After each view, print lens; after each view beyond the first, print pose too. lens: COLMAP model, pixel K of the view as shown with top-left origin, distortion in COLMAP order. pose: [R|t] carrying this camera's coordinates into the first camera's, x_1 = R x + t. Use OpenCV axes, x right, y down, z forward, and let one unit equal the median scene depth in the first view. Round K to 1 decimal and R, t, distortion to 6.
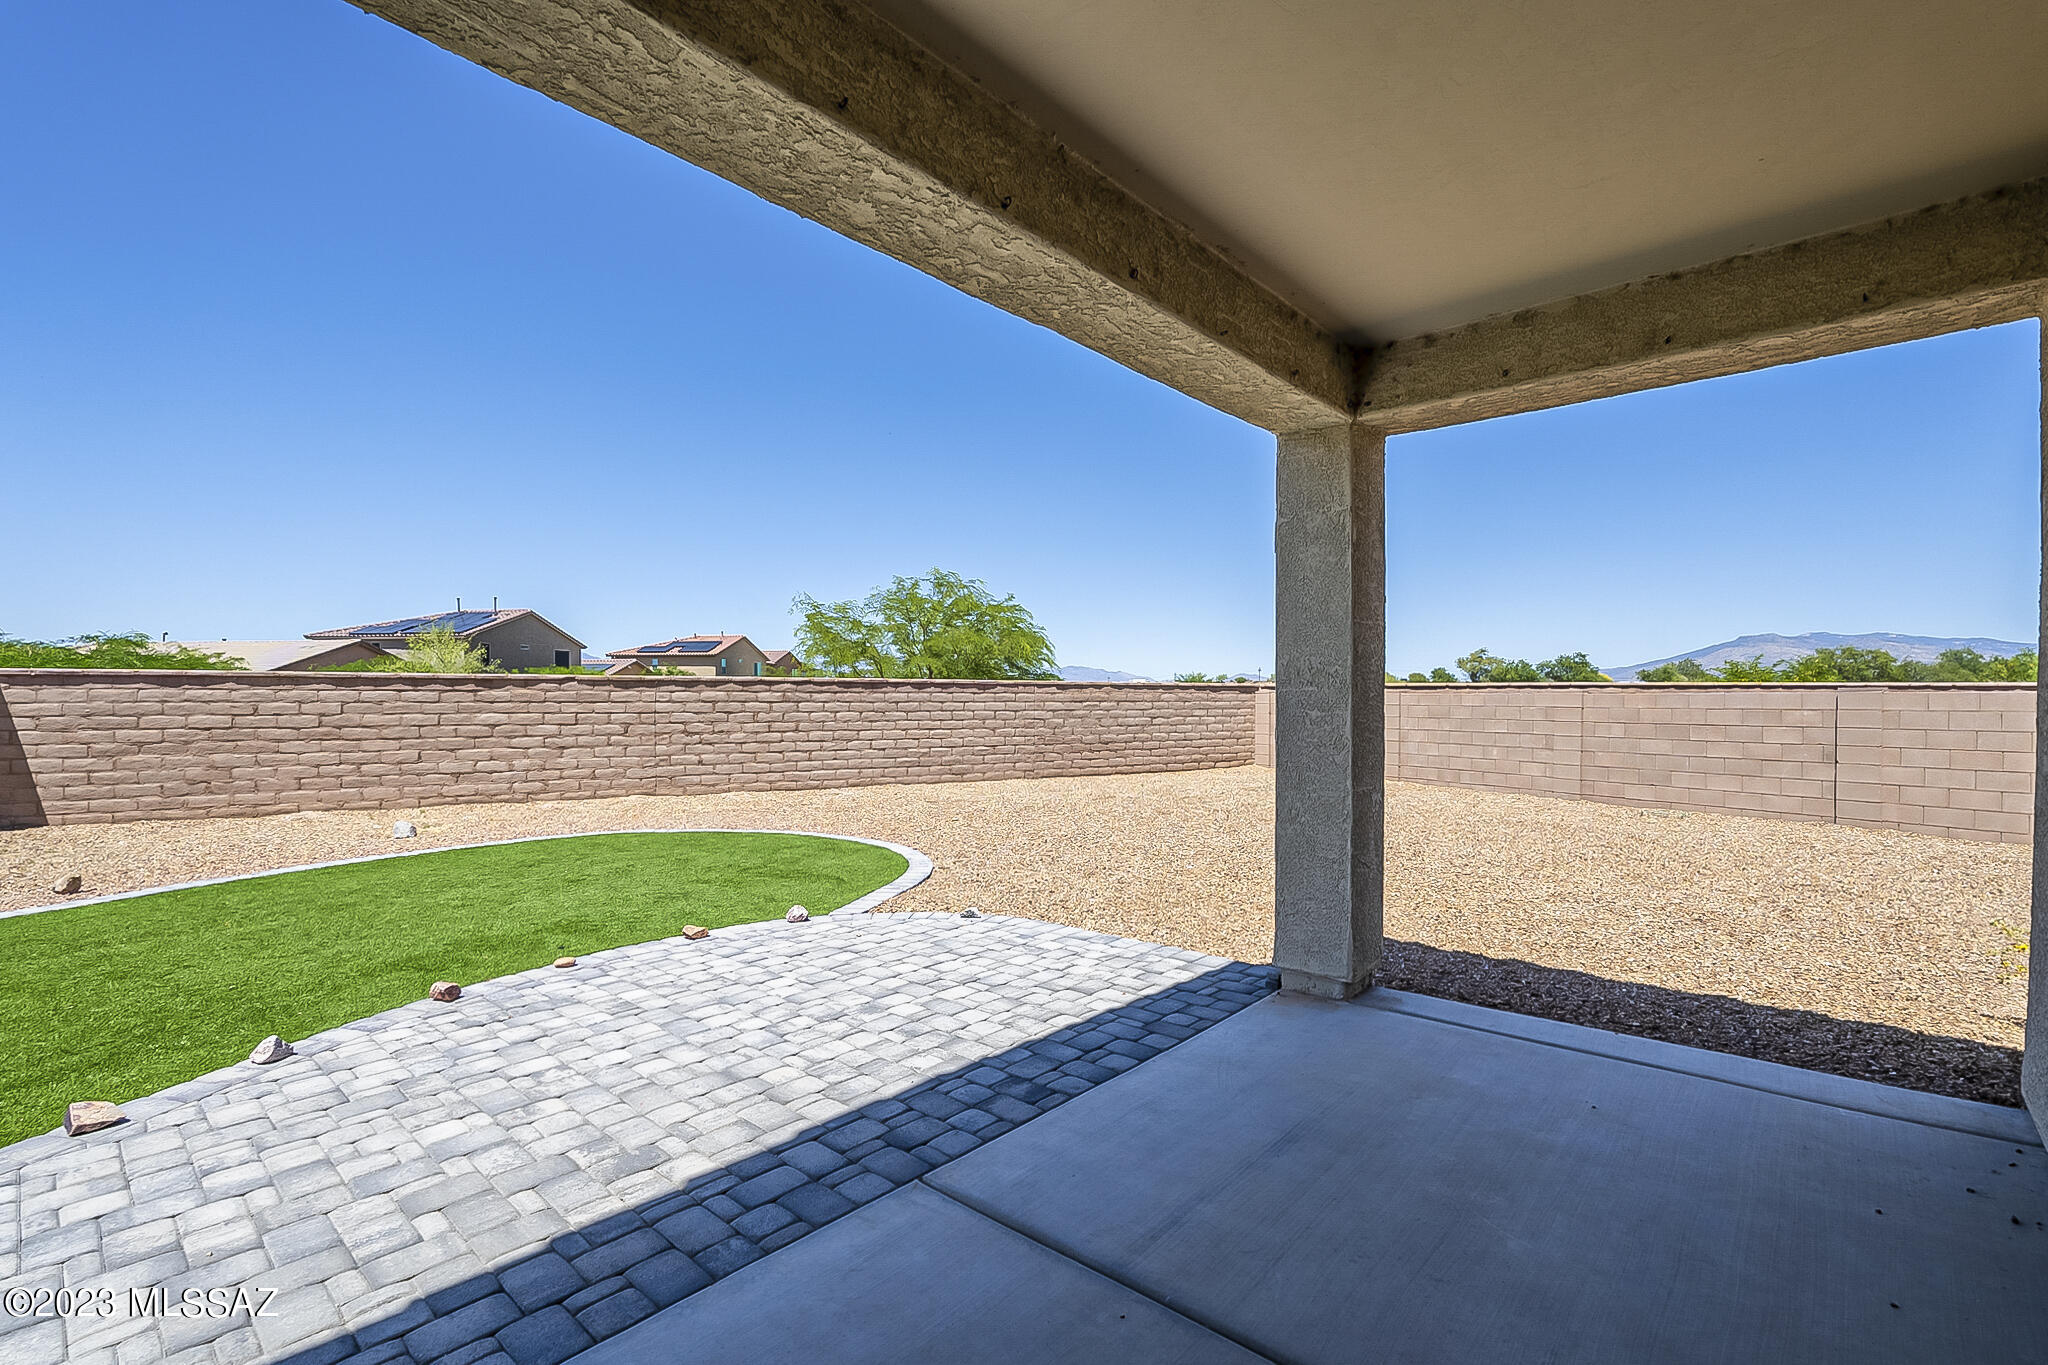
lens RADIAL K [[911.8, 0, 1031.8], [0, 911.8, 716.3], [0, 0, 1]] dist [-0.008069, 0.000453]
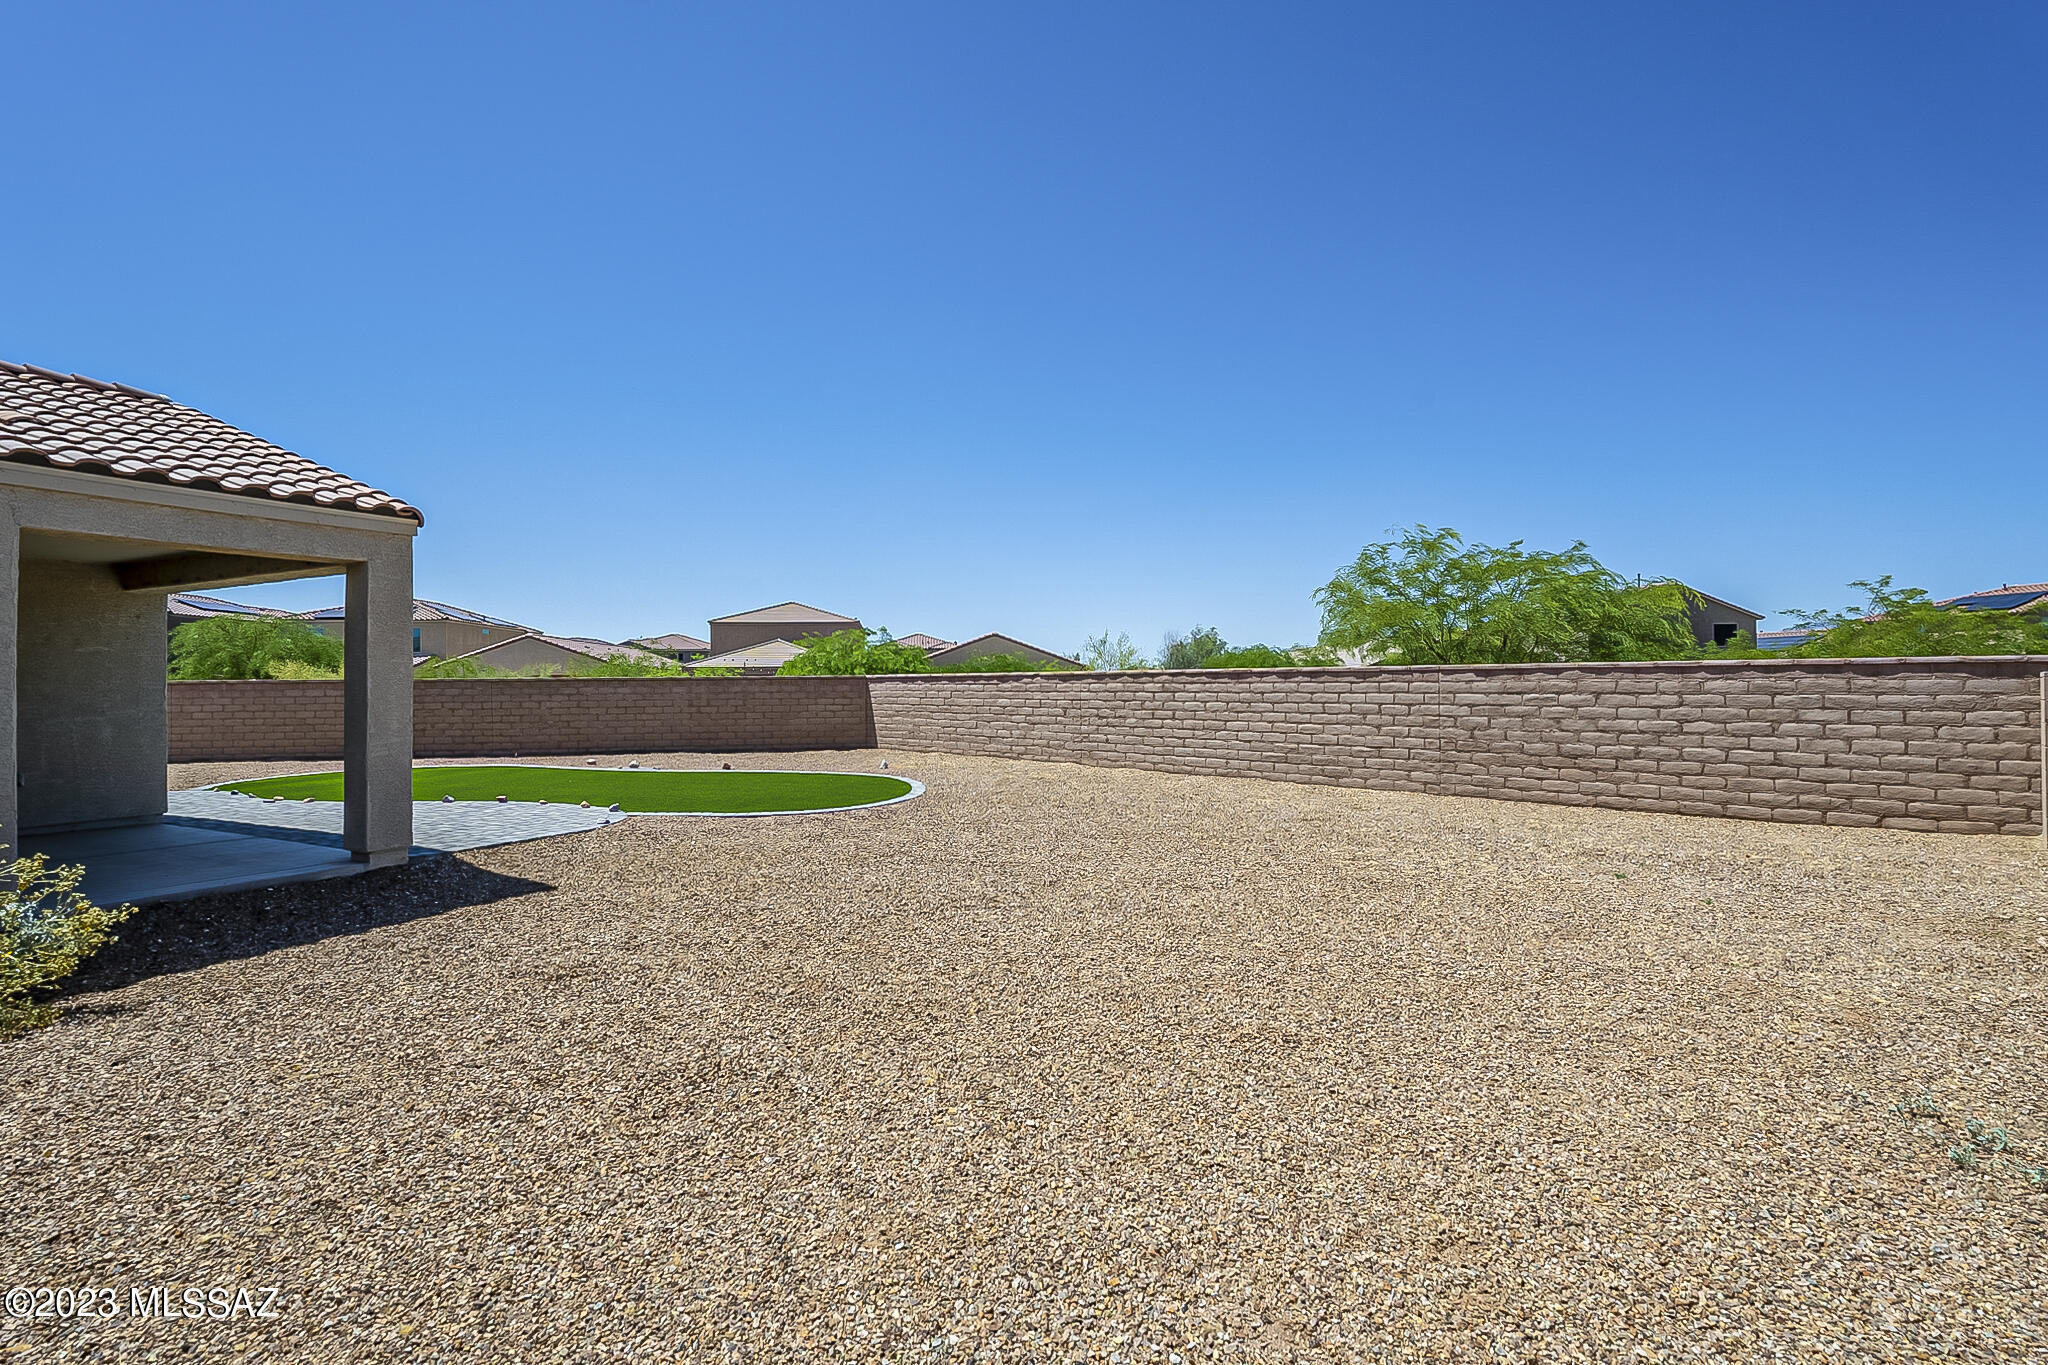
lens RADIAL K [[911.8, 0, 1036.9], [0, 911.8, 673.2], [0, 0, 1]] dist [-0.008069, 0.000453]
pose [[0.246544, -0.010817, -0.969071, 1.927285], [-0.009963, 0.999857, -0.013696, -0.055480], [0.969080, 0.013032, 0.246401, 1.455474]]
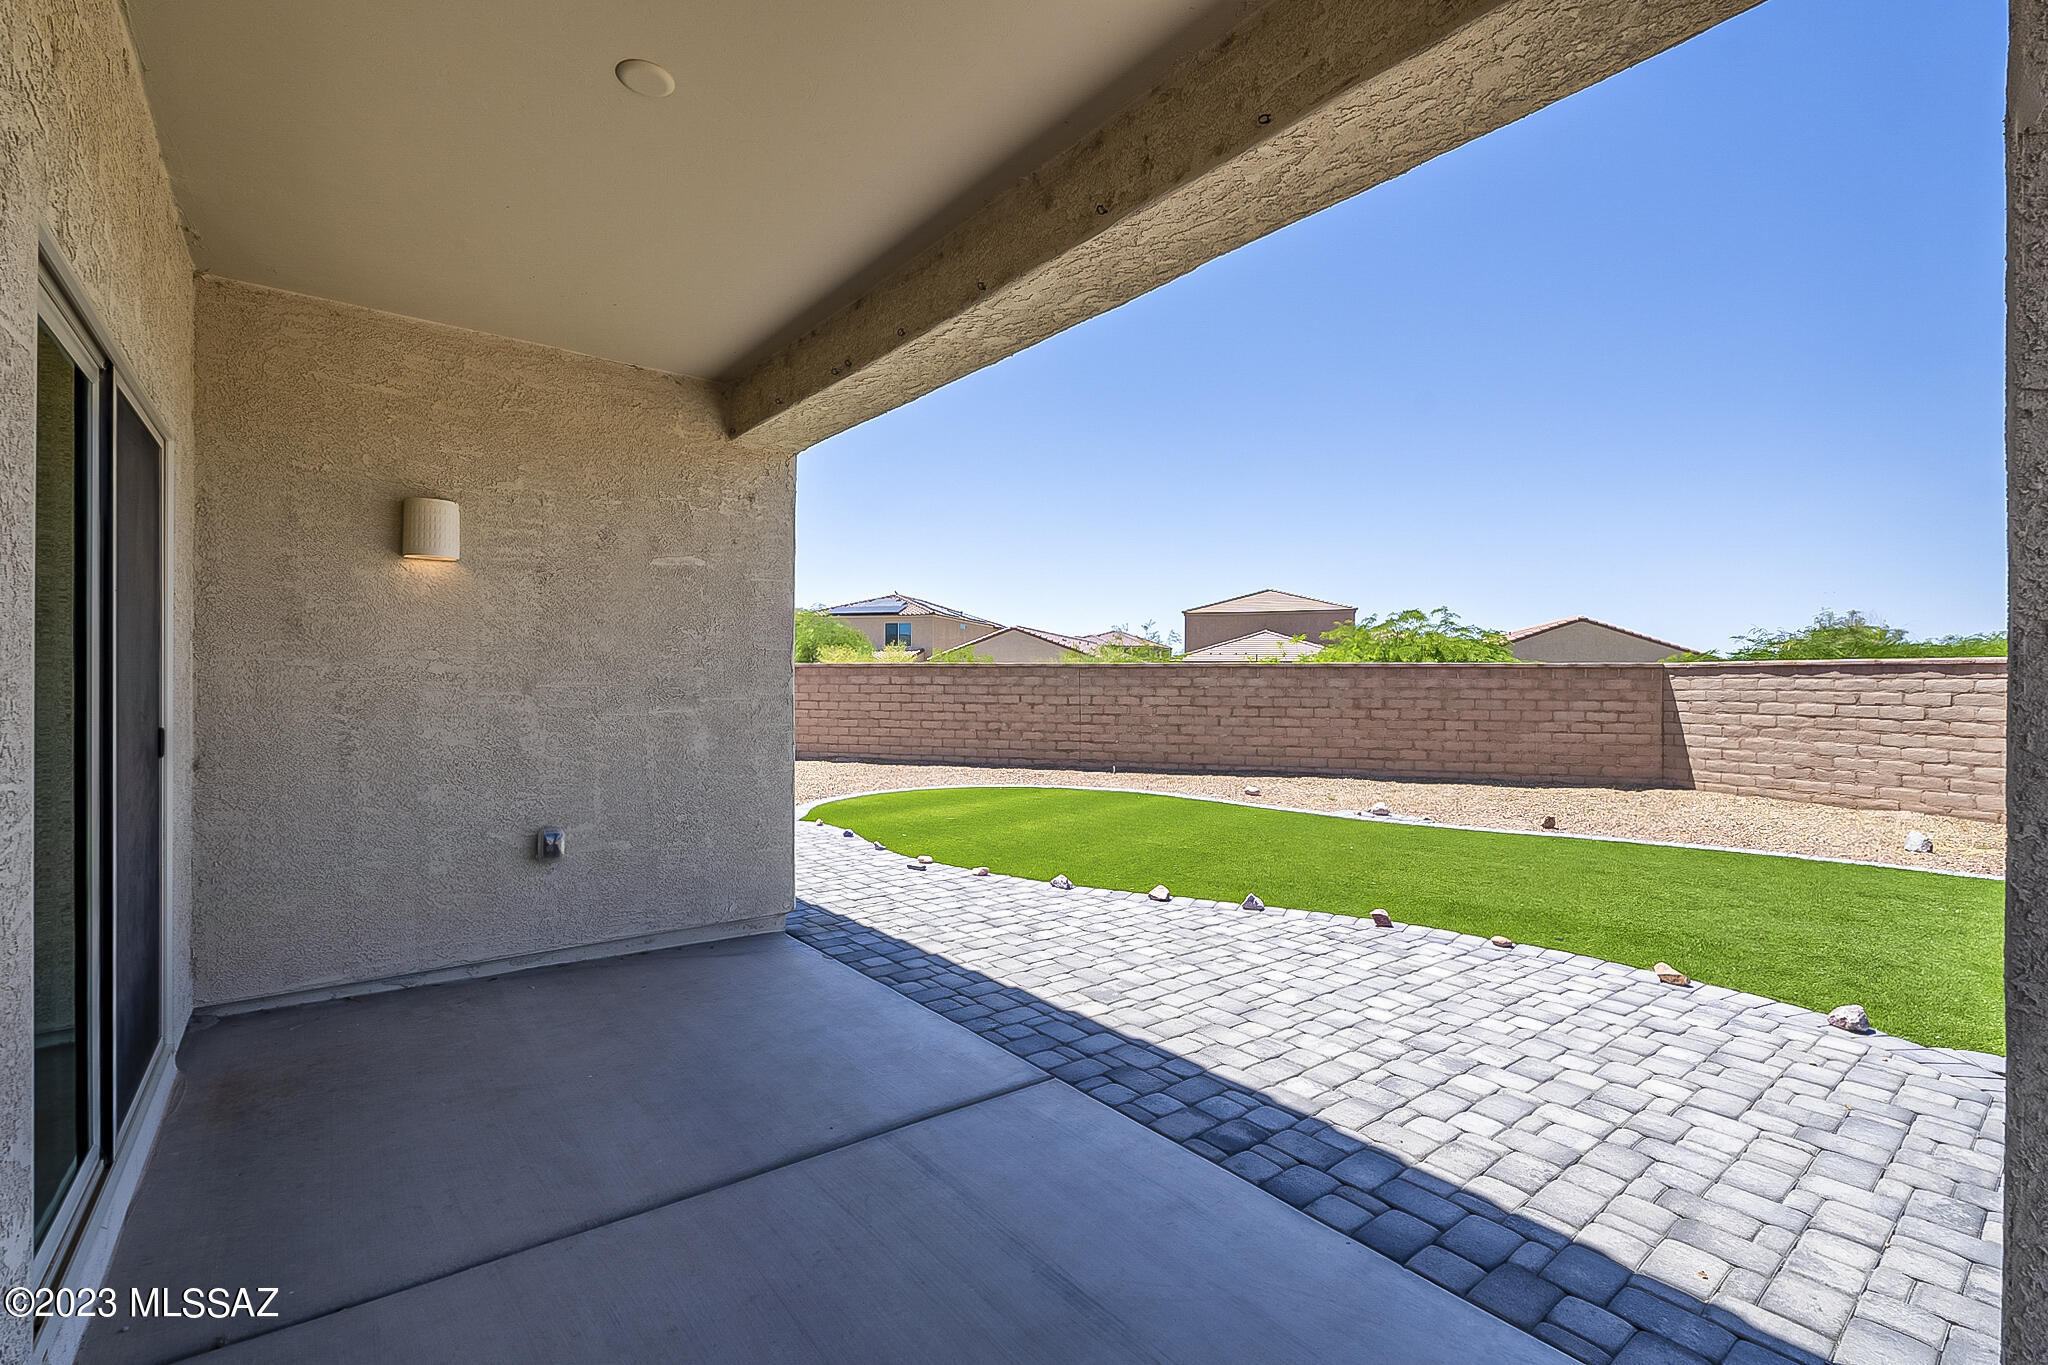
lens RADIAL K [[911.8, 0, 1014.1], [0, 911.8, 683.0], [0, 0, 1]] dist [-0.008069, 0.000453]
pose [[-0.194045, -0.001550, -0.980991, 0.527401], [-0.025236, 0.999676, 0.003412, -0.009377], [0.980668, 0.025418, -0.194021, 0.573165]]
